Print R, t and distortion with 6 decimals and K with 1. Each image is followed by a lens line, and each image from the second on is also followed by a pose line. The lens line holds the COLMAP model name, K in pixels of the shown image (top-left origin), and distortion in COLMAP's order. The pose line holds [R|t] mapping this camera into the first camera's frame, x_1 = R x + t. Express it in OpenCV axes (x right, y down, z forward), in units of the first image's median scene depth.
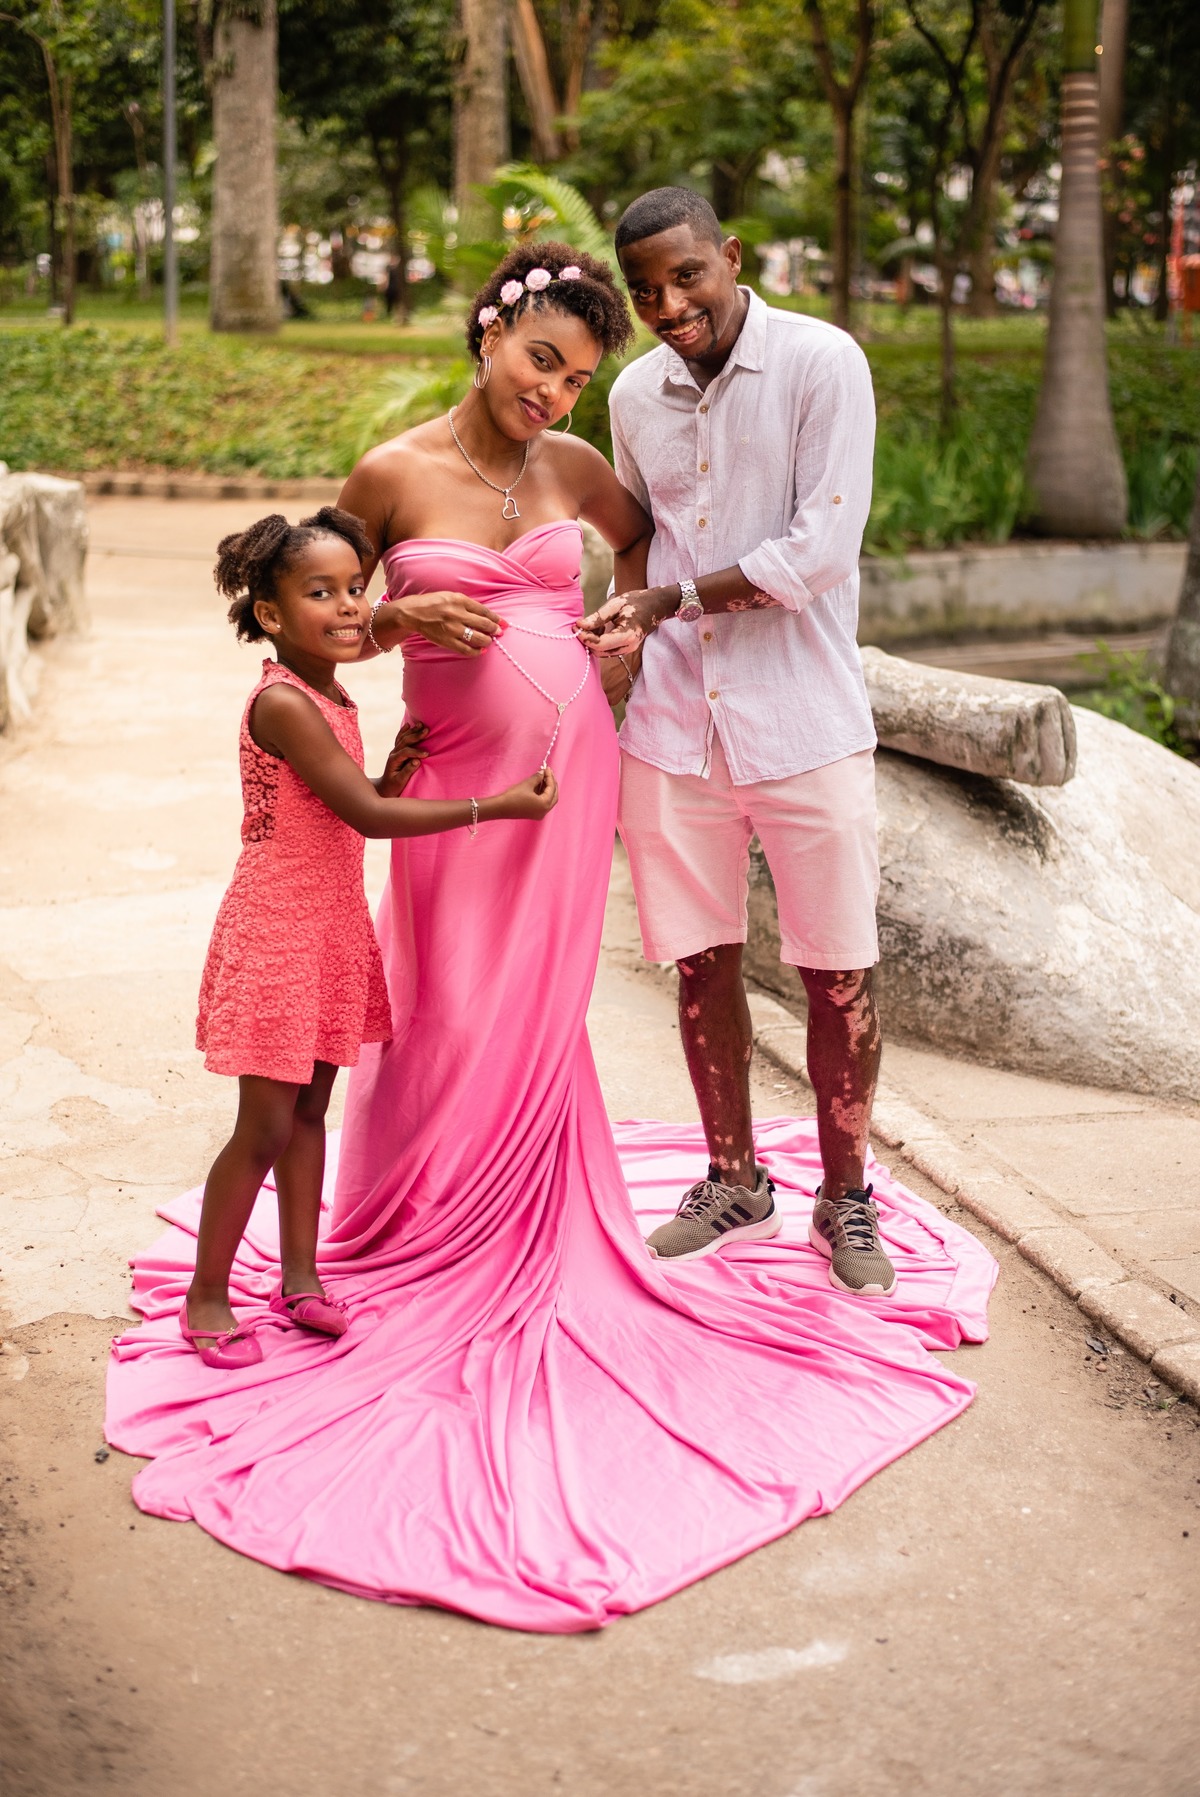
lens RADIAL K [[2582.0, 0, 596.5], [0, 2582.0, 900.5], [0, 0, 1]] dist [-0.101272, 0.000000]
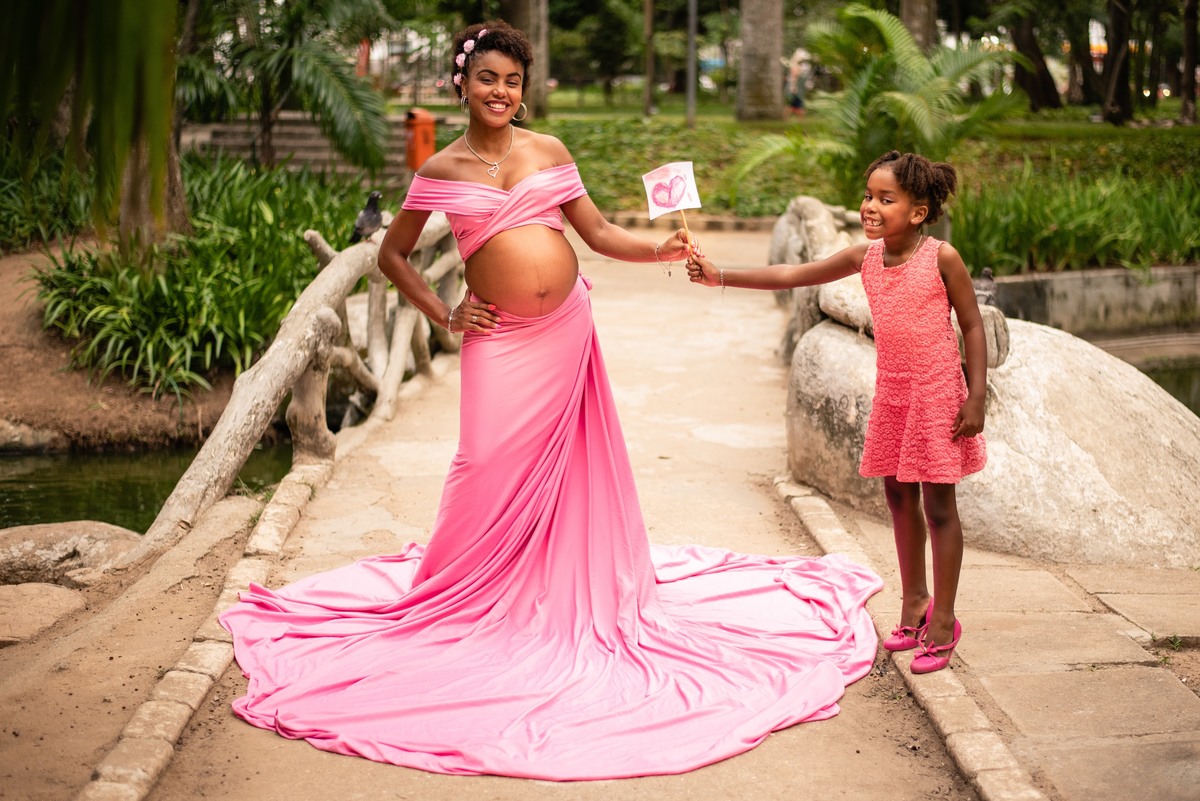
lens RADIAL K [[1880.1, 0, 647.7], [0, 1880.1, 409.3], [0, 0, 1]] dist [-0.106637, 0.000000]
pose [[0.975050, 0.023937, -0.220690, 0.224906], [-0.039201, 0.997112, -0.065046, 0.064401], [0.218495, 0.072075, 0.973173, -0.173600]]
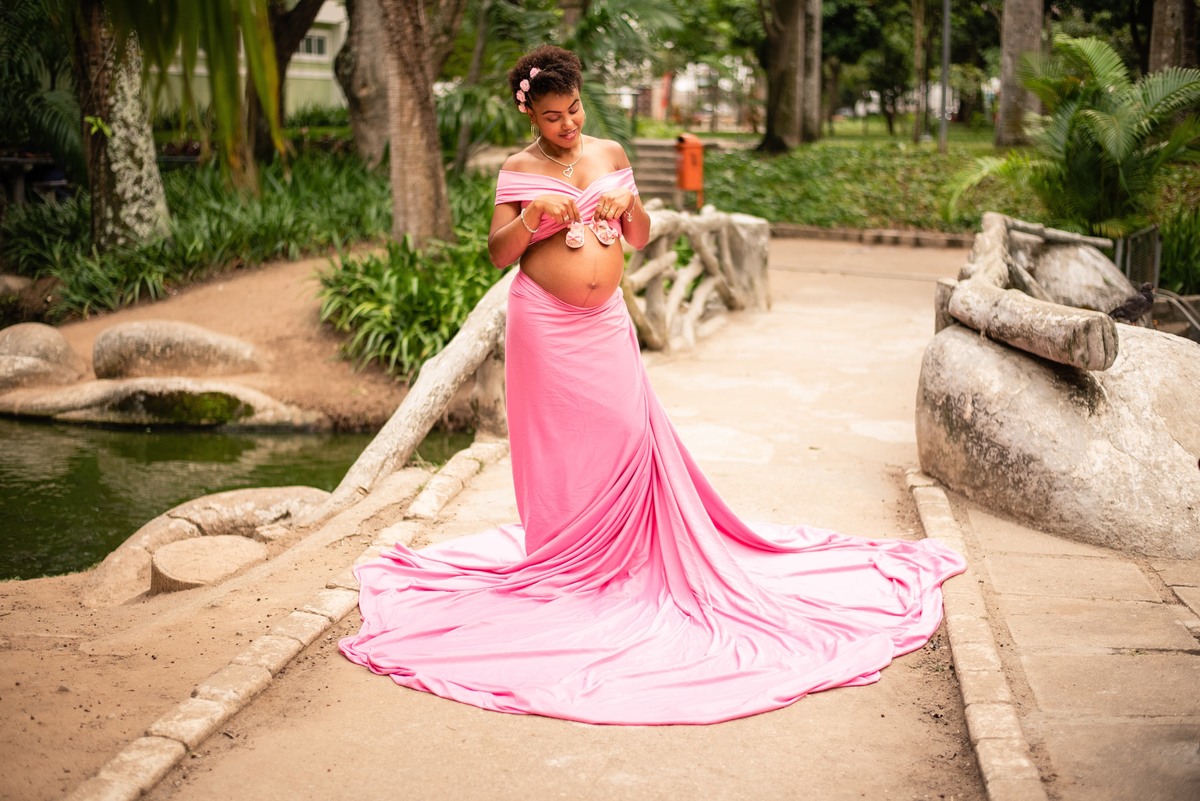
lens RADIAL K [[1724.2, 0, 598.5], [0, 1724.2, 400.6], [0, 0, 1]] dist [-0.101272, 0.000000]
pose [[0.913321, 0.049058, -0.404275, 0.328982], [-0.080176, 0.994949, -0.060395, 0.068529], [0.399271, 0.087573, 0.912641, -0.150280]]
